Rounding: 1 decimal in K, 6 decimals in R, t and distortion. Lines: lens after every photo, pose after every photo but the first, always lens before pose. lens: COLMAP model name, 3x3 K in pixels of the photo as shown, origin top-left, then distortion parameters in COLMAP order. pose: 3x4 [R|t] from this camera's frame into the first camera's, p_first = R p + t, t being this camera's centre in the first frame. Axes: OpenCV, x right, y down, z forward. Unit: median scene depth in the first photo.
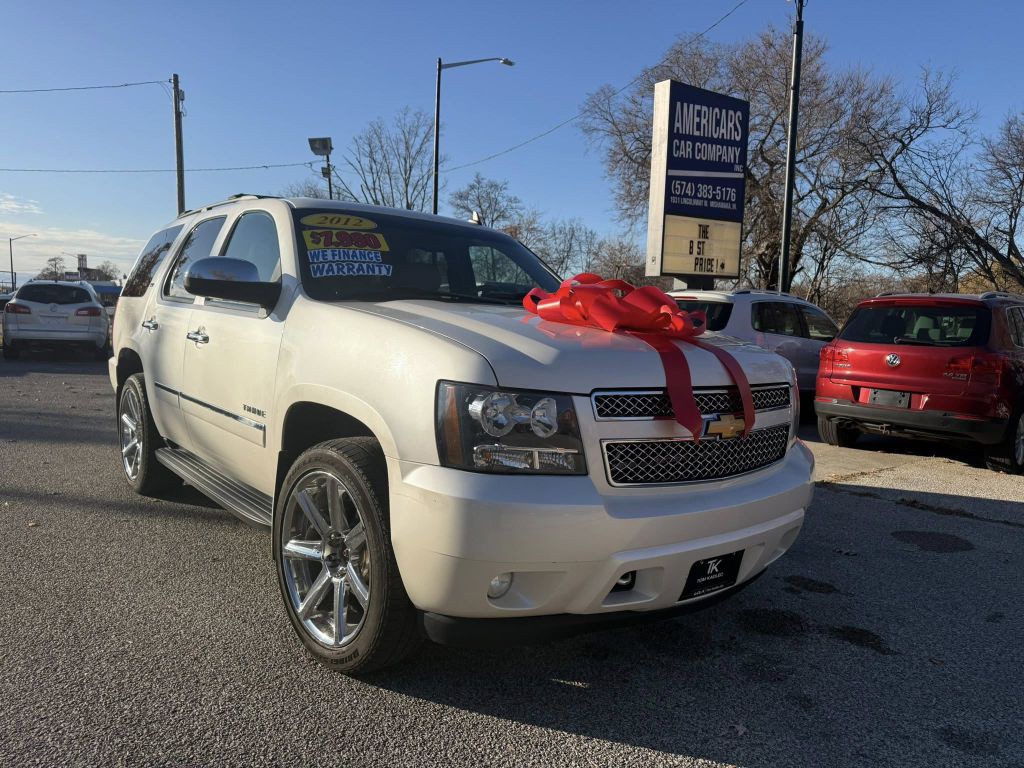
lens RADIAL K [[726.4, 0, 513.3], [0, 726.4, 378.7], [0, 0, 1]] dist [0.025395, -0.012486]
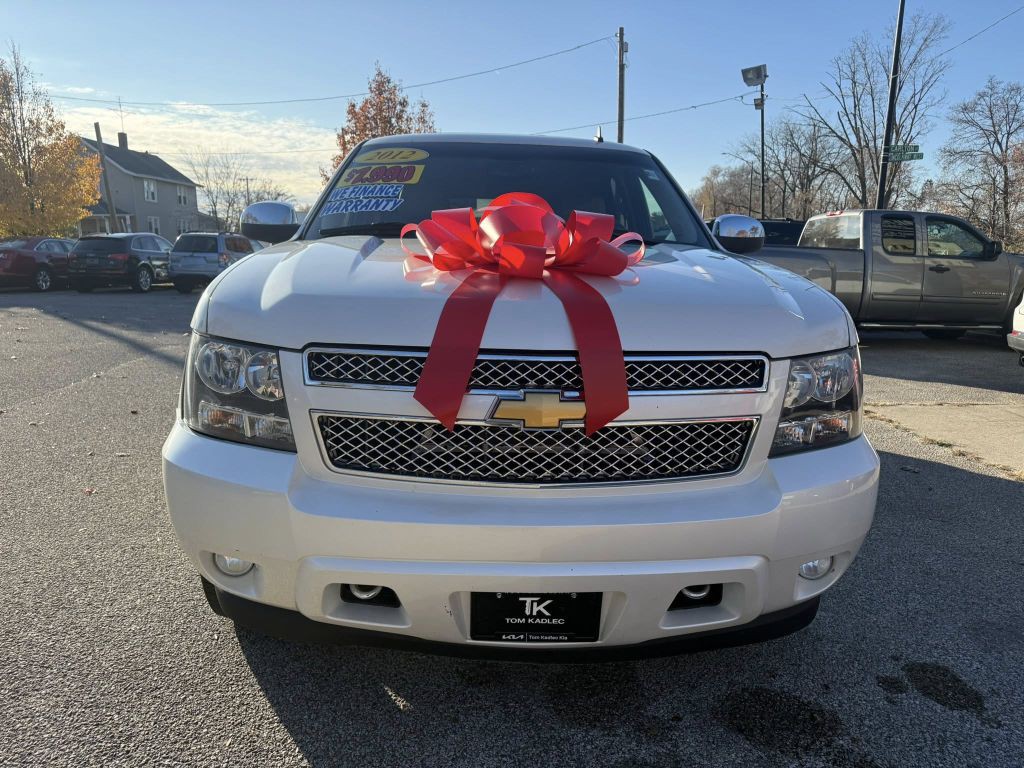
lens RADIAL K [[726.4, 0, 516.8], [0, 726.4, 381.4], [0, 0, 1]] dist [0.025395, -0.012486]
pose [[0.808670, 0.082714, -0.582418, 0.518699], [-0.036651, 0.995226, 0.090451, -0.016816], [0.587119, -0.051799, 0.807841, 0.346261]]
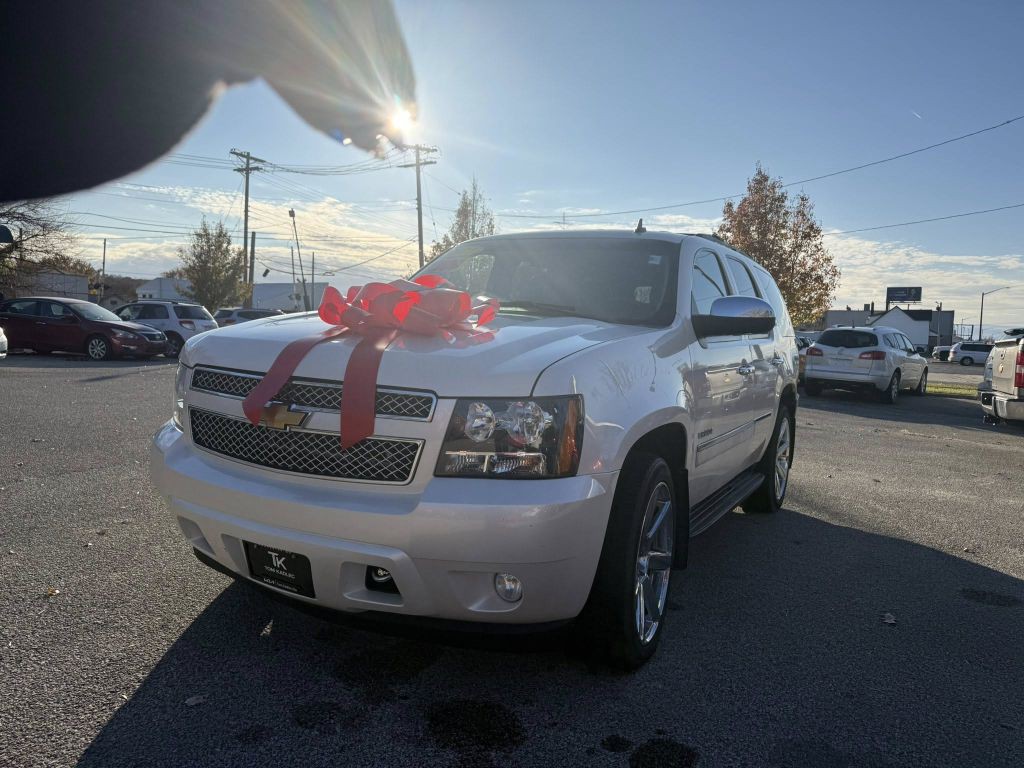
lens RADIAL K [[726.4, 0, 511.1], [0, 726.4, 391.6], [0, 0, 1]] dist [0.025395, -0.012486]
pose [[0.363069, 0.059906, -0.929835, 1.021598], [-0.111862, 0.993516, 0.020331, -0.017315], [0.925023, 0.096632, 0.367416, 0.724717]]
